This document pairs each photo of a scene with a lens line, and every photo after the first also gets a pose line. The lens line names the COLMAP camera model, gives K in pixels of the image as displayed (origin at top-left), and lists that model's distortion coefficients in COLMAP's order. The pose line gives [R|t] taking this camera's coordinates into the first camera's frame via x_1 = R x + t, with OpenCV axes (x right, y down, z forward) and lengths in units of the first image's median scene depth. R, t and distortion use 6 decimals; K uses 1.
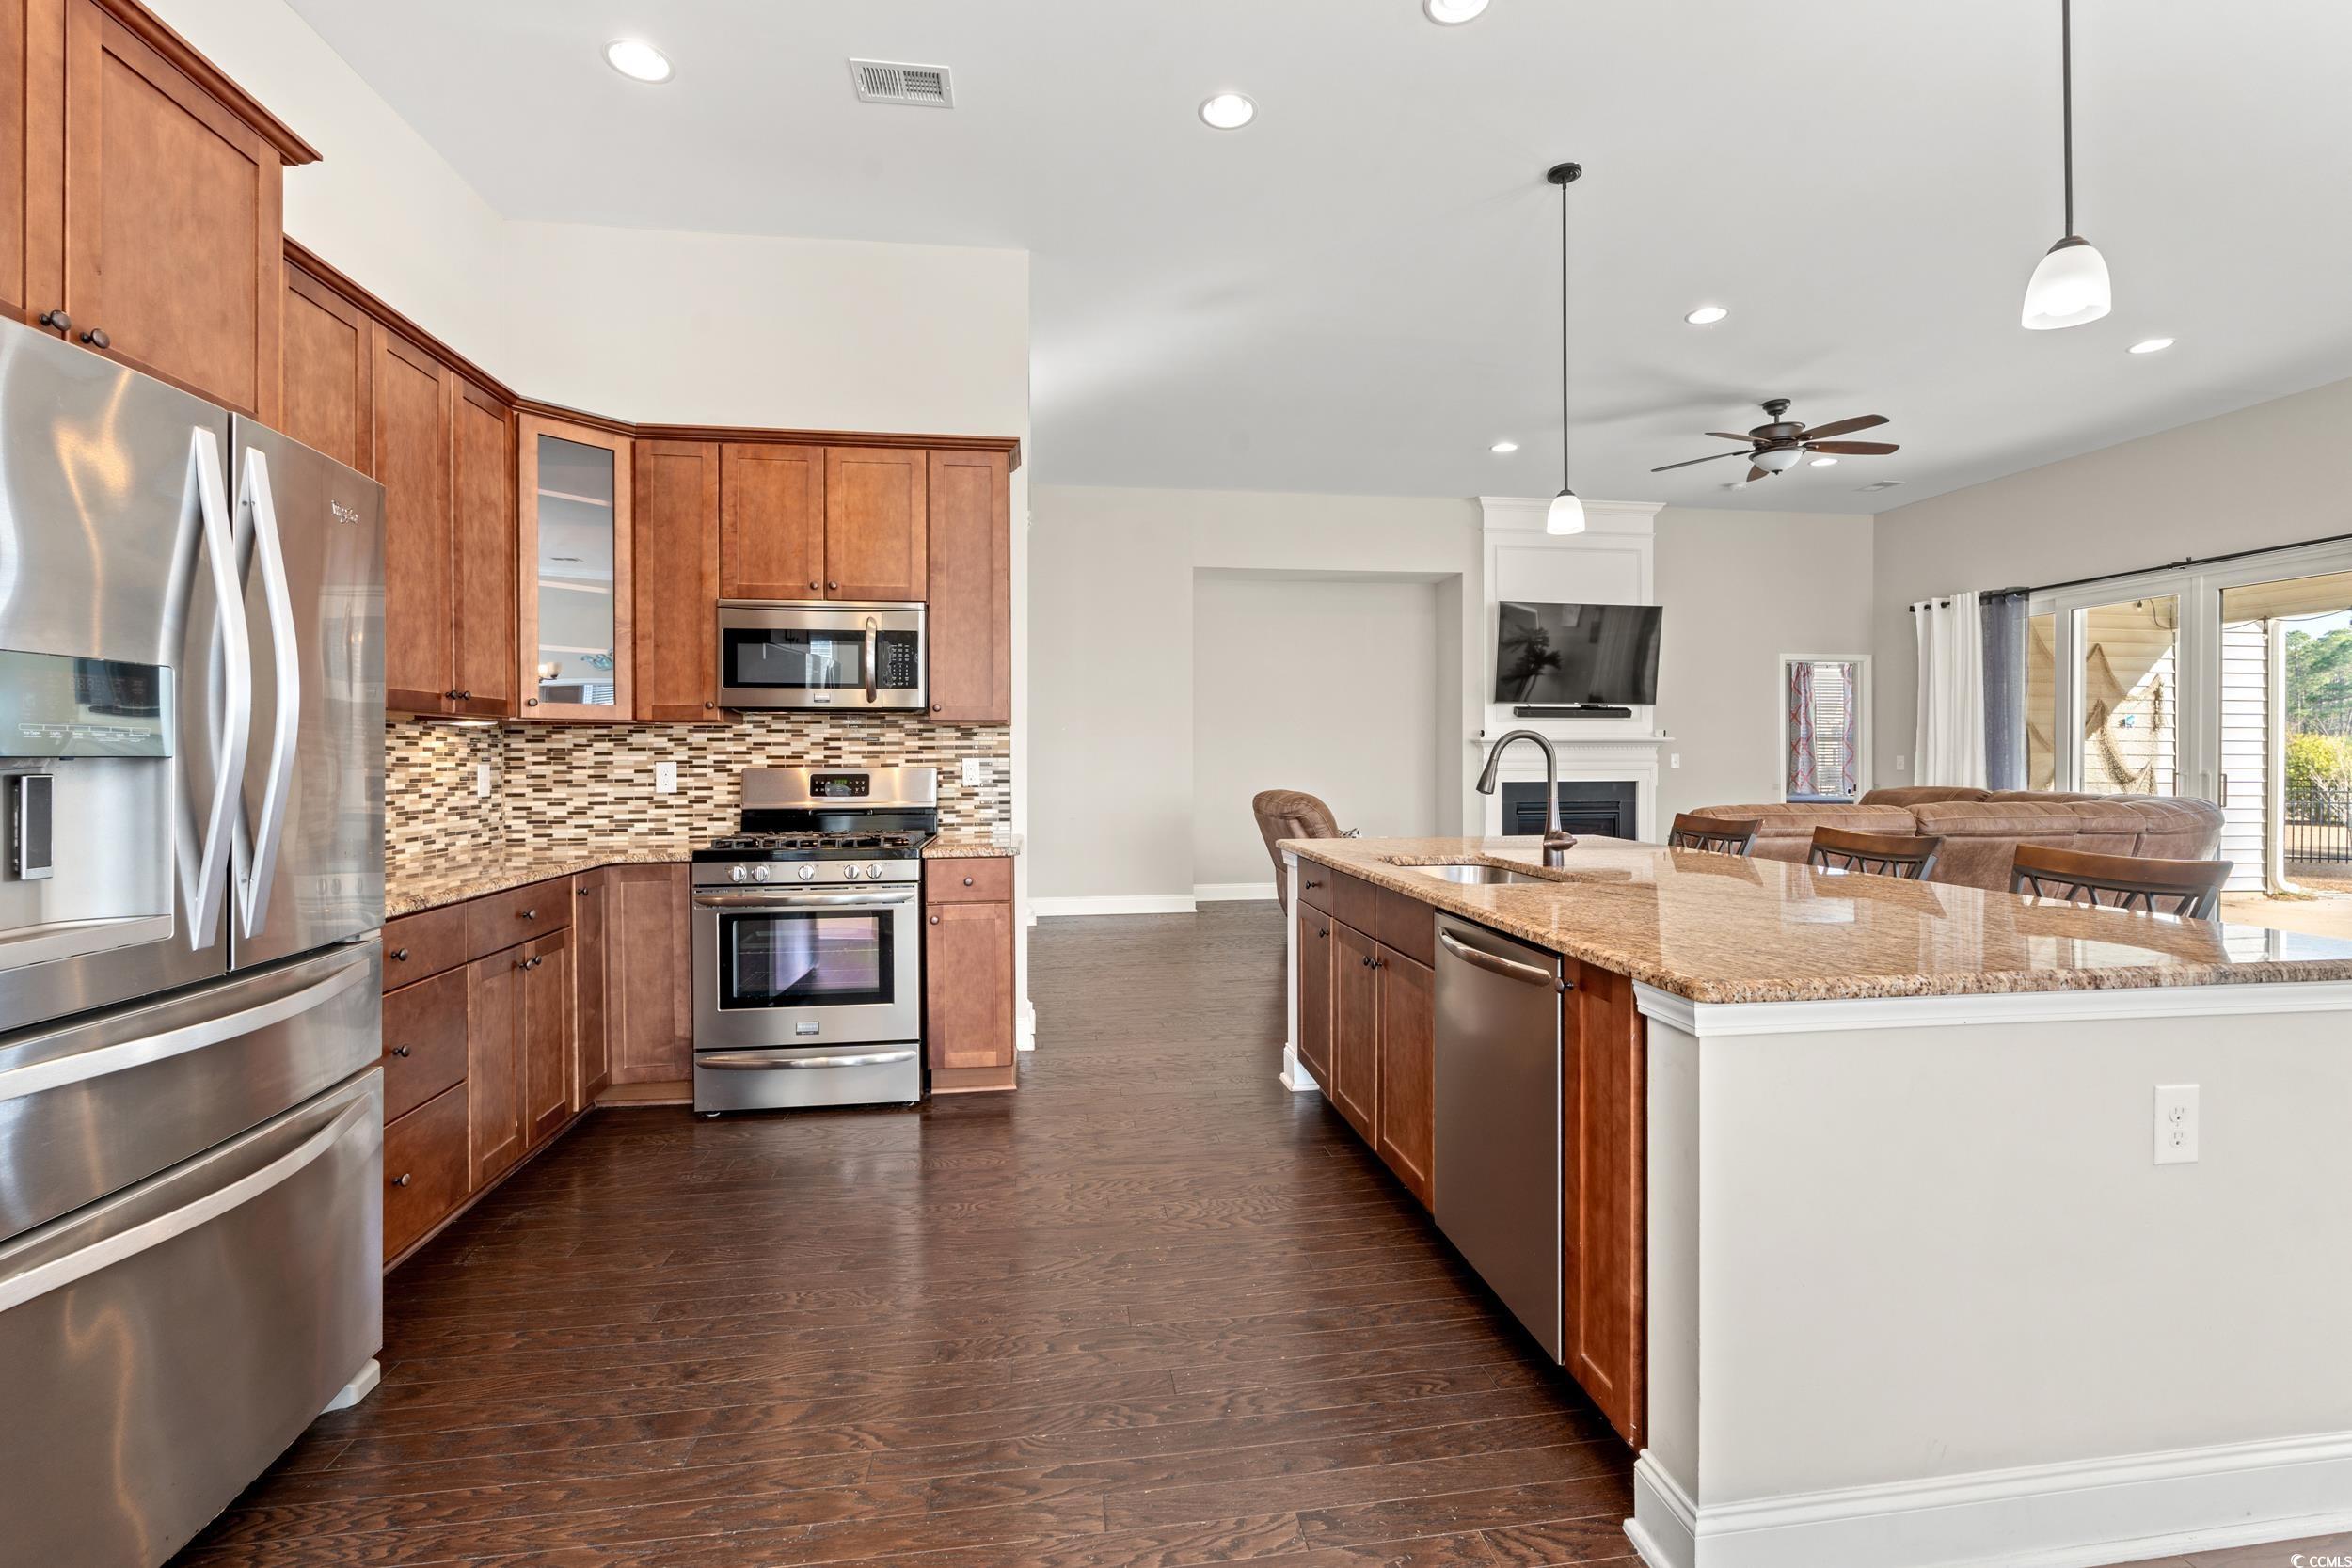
lens RADIAL K [[1042.8, 0, 1193.0], [0, 1042.8, 755.7], [0, 0, 1]] dist [-0.003683, 0.000678]
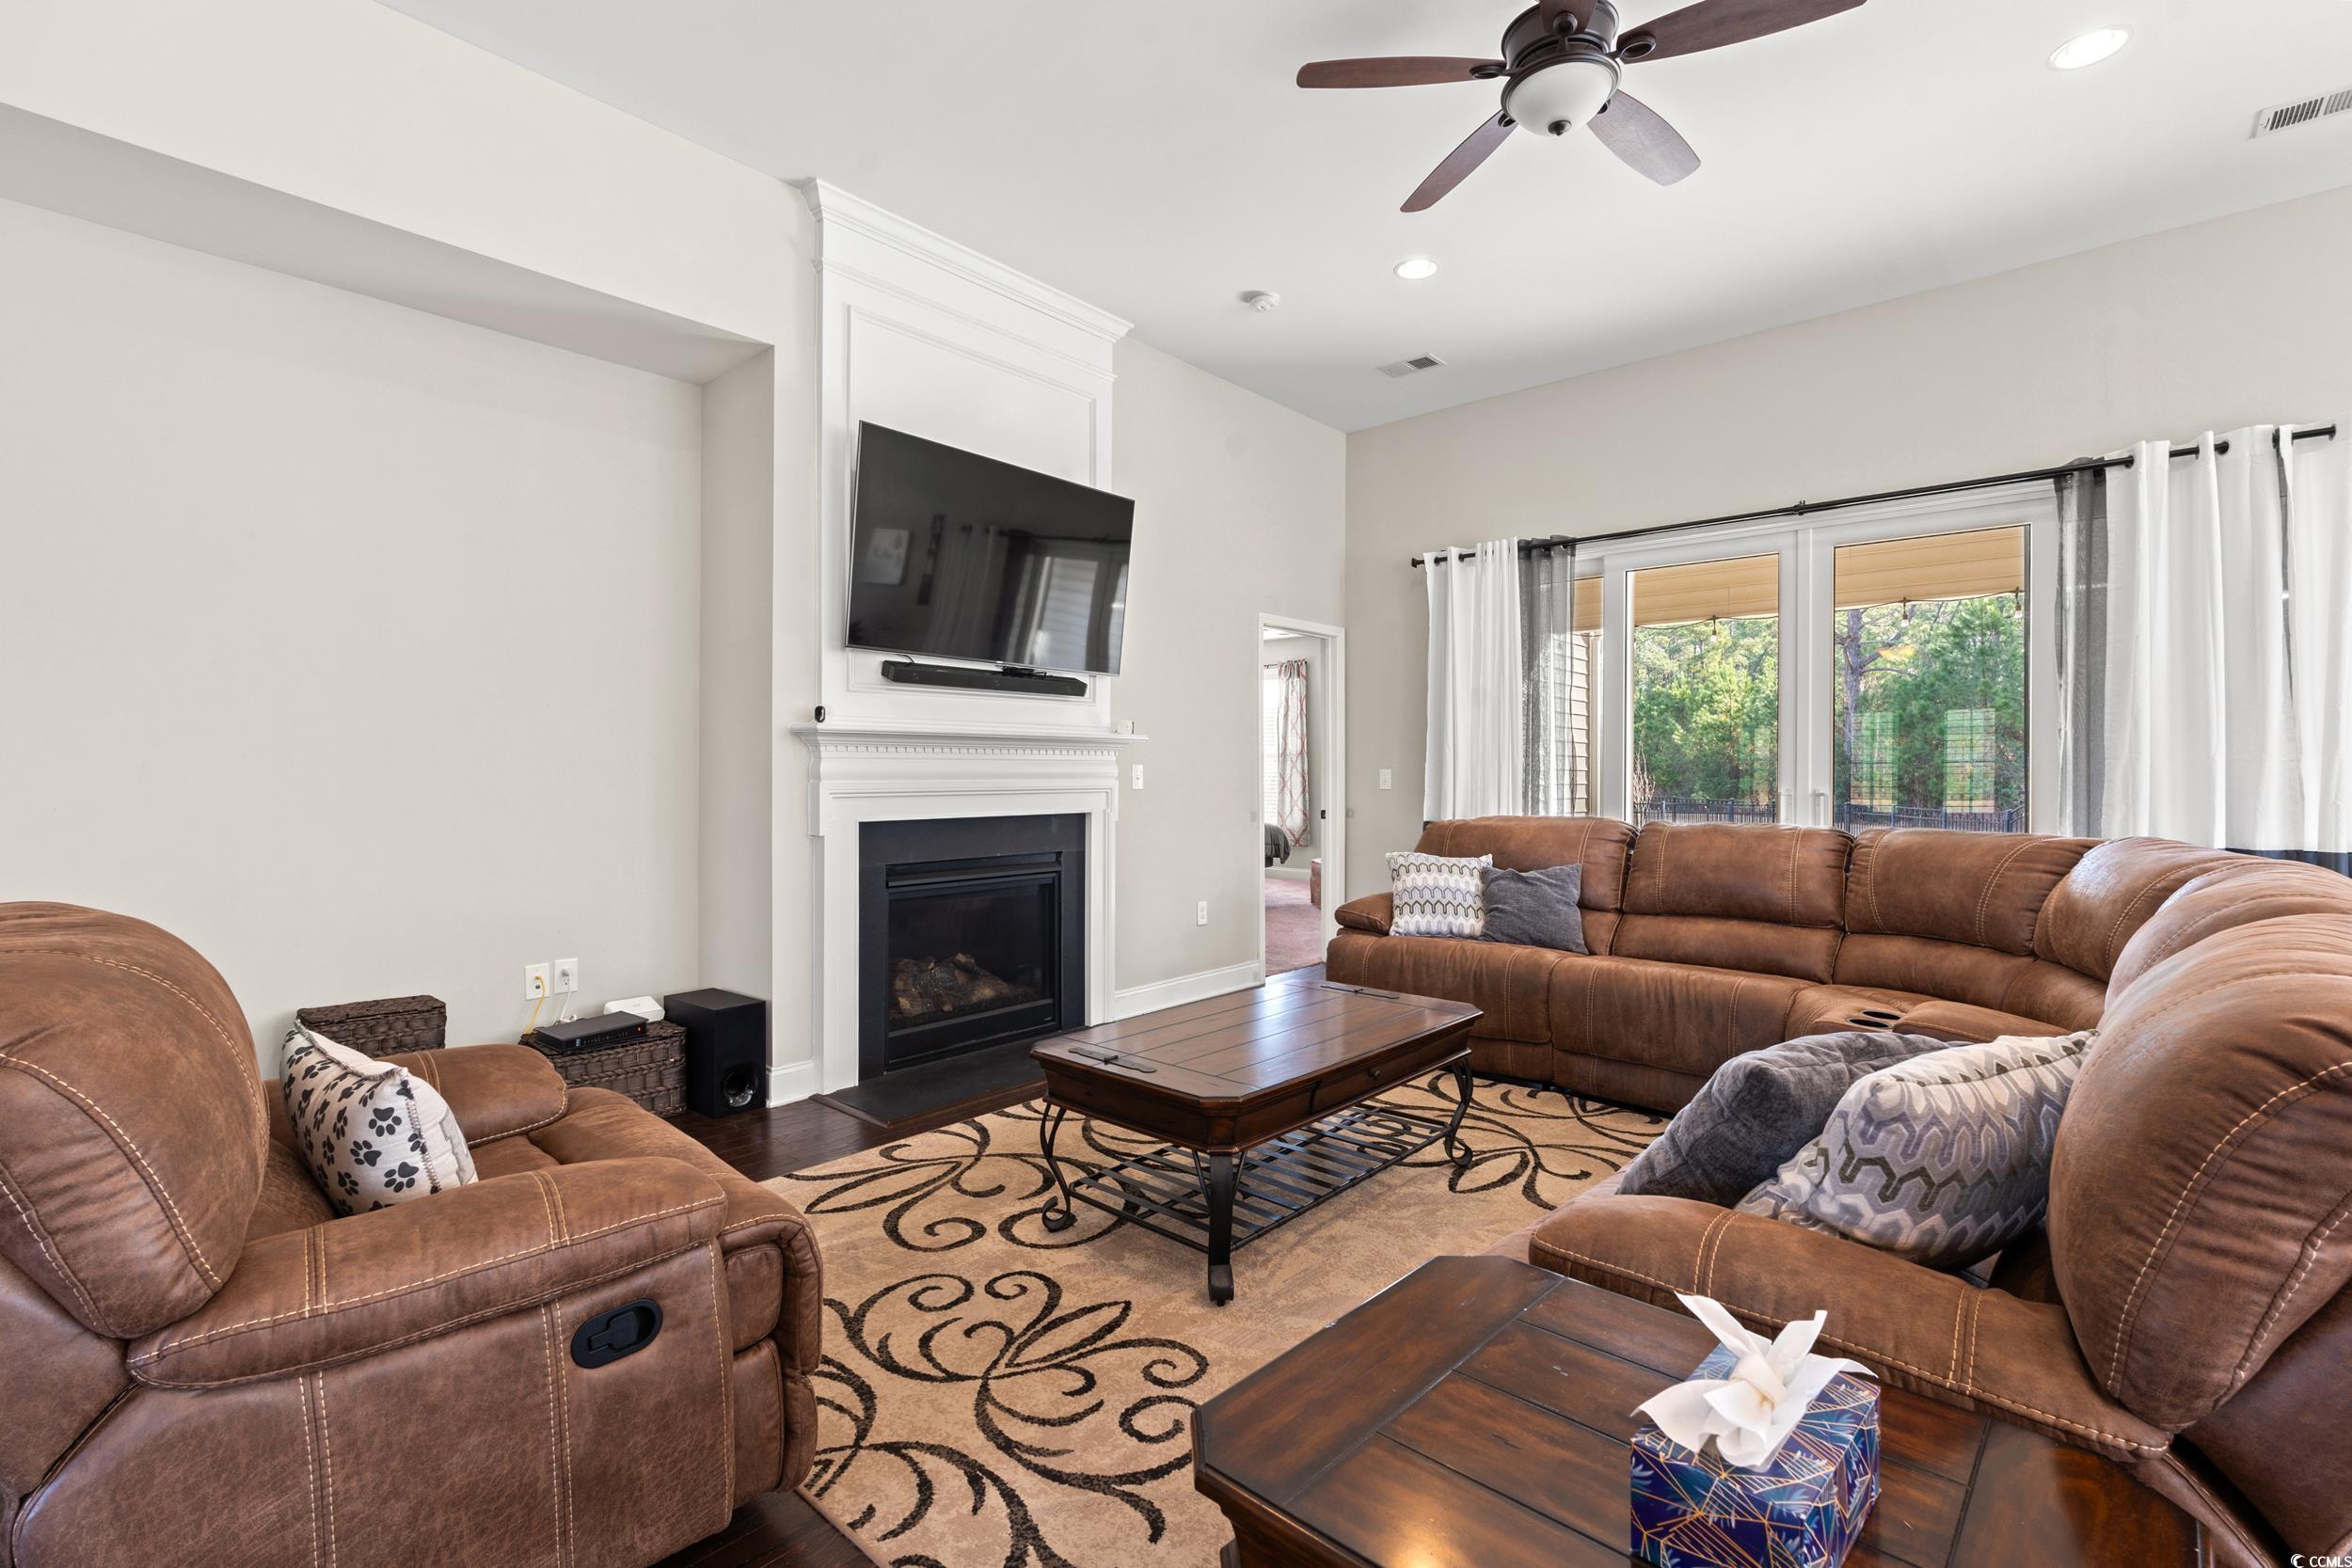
lens RADIAL K [[1042.8, 0, 1169.5], [0, 1042.8, 769.2], [0, 0, 1]] dist [-0.003683, 0.000678]
pose [[0.776243, 0.005009, 0.630413, 0.233718], [-0.004848, 0.999986, -0.001976, 0.005107], [-0.630415, -0.001522, 0.776257, 1.160688]]
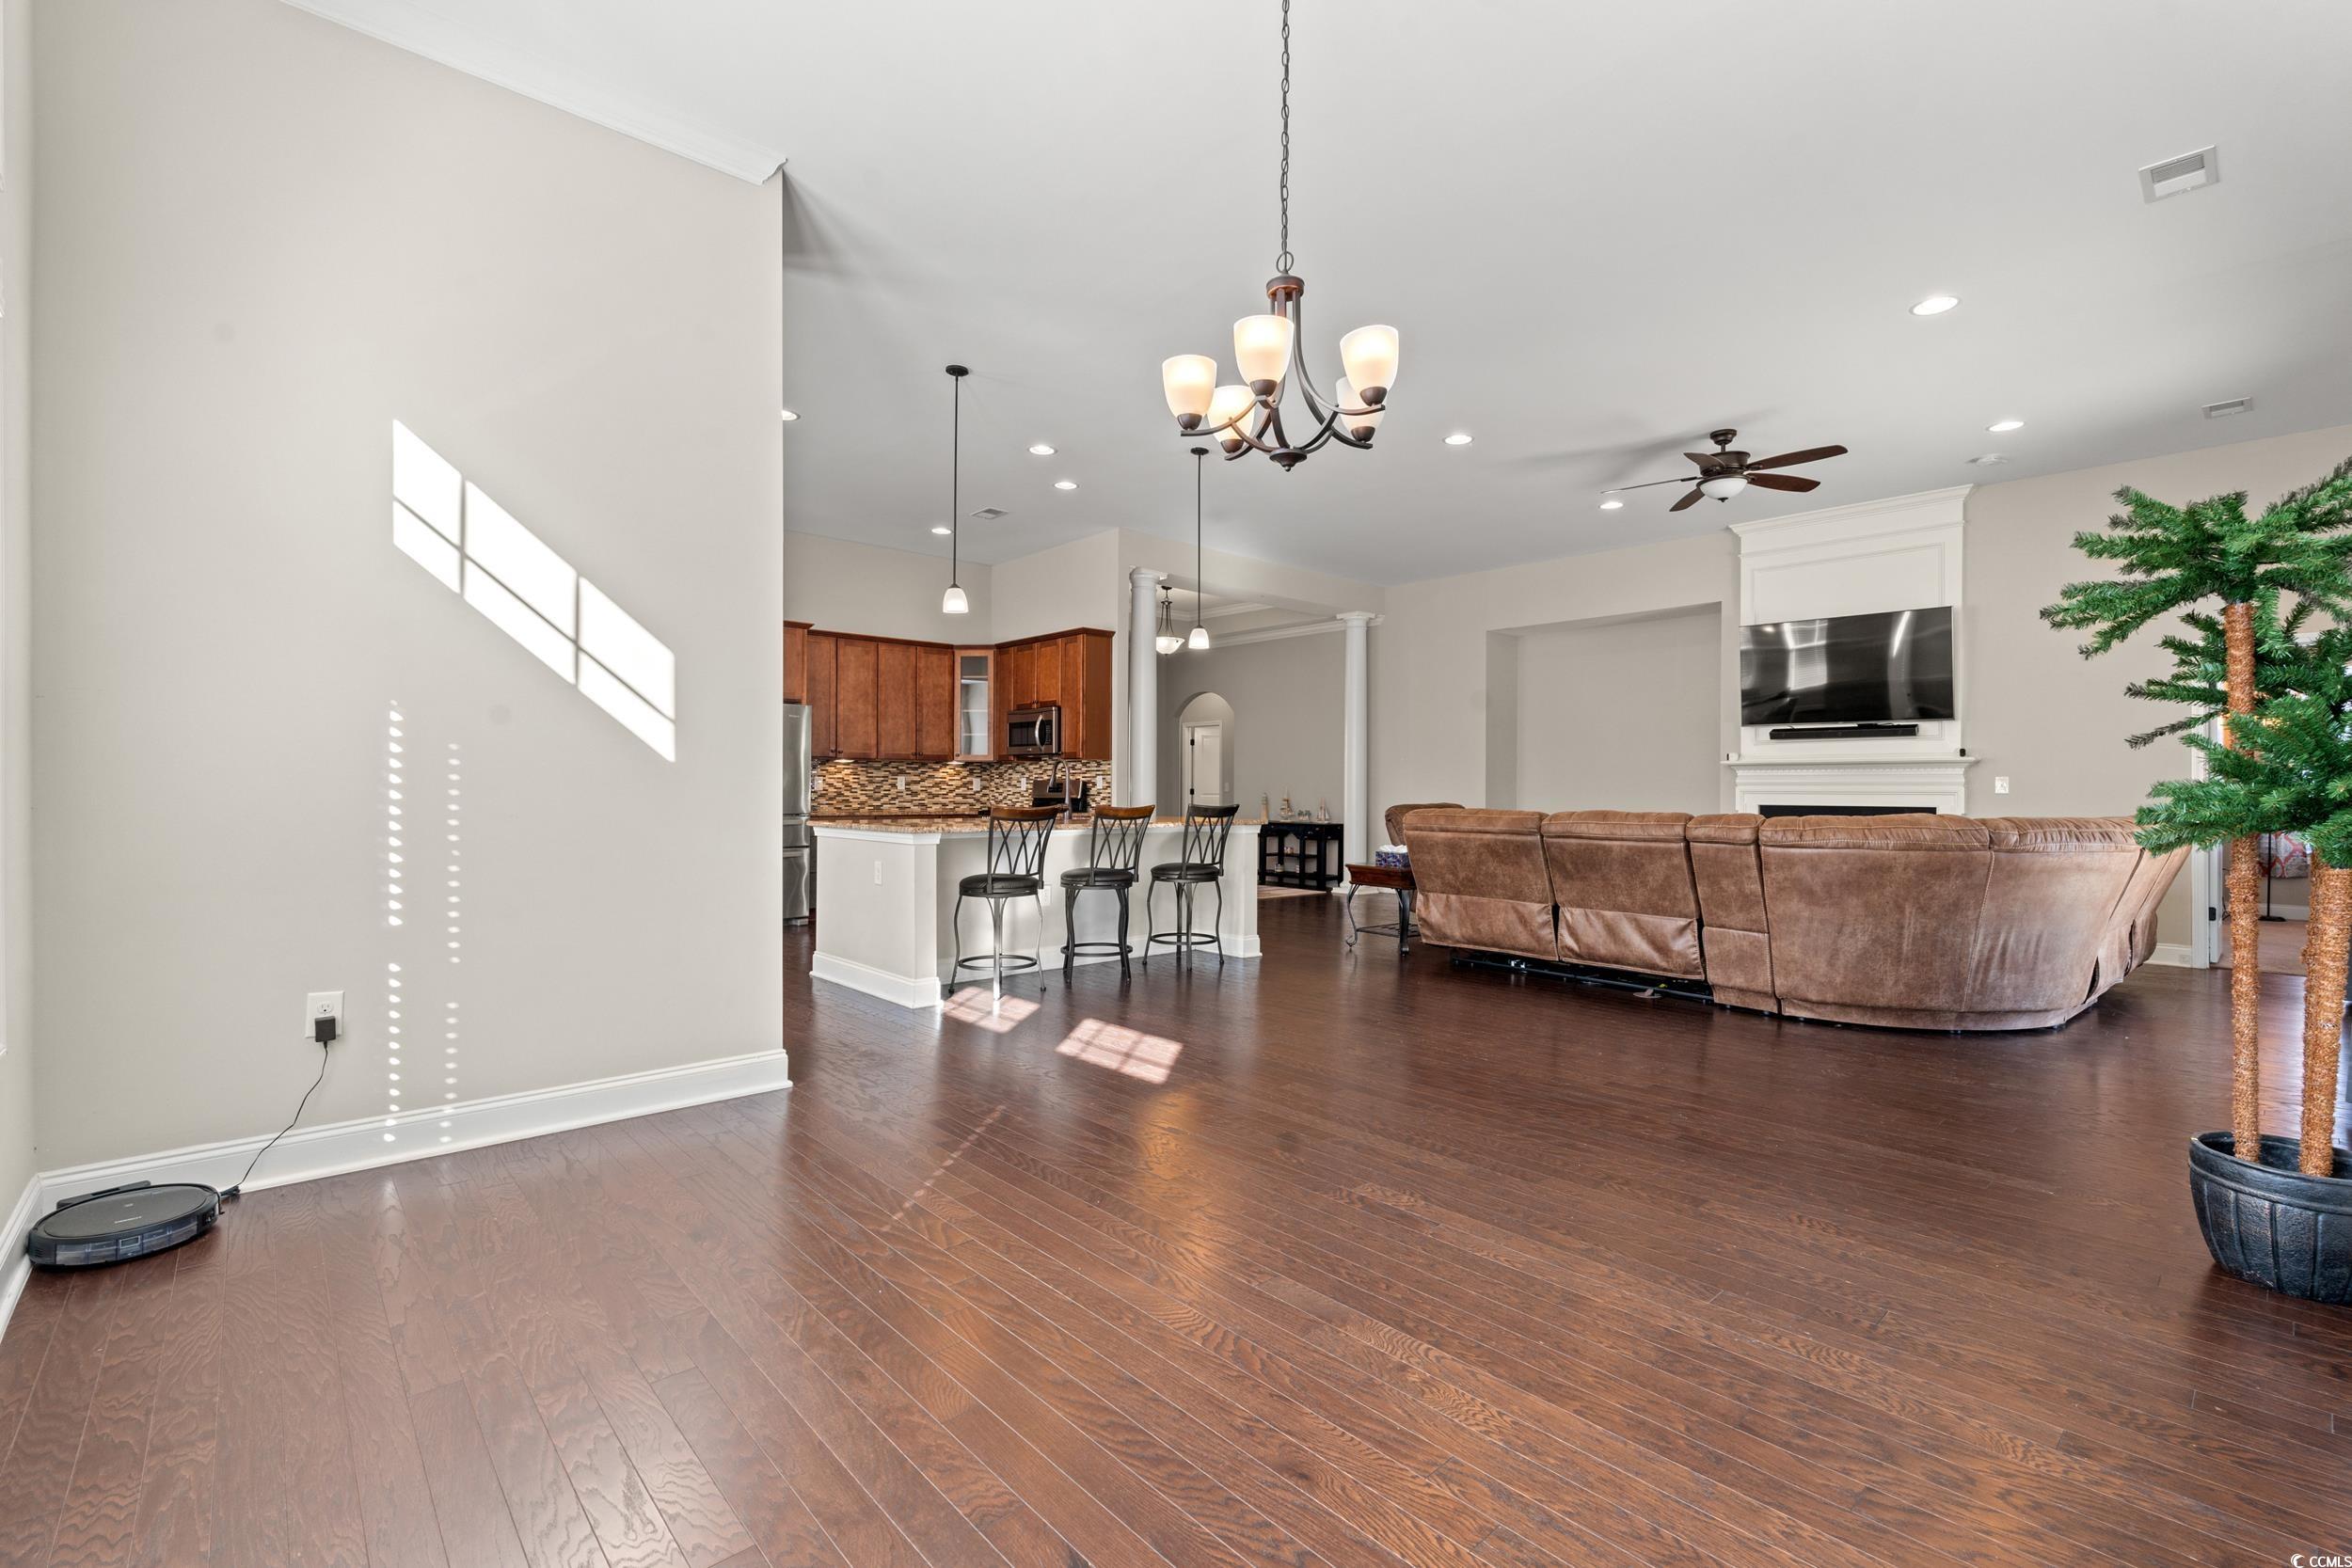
lens RADIAL K [[1042.8, 0, 1190.2], [0, 1042.8, 787.4], [0, 0, 1]] dist [-0.003683, 0.000678]
pose [[0.557468, 0.004036, -0.830188, 1.720713], [-0.007015, 0.999975, 0.000151, 0.025713], [0.830169, 0.005739, 0.557483, -0.021857]]
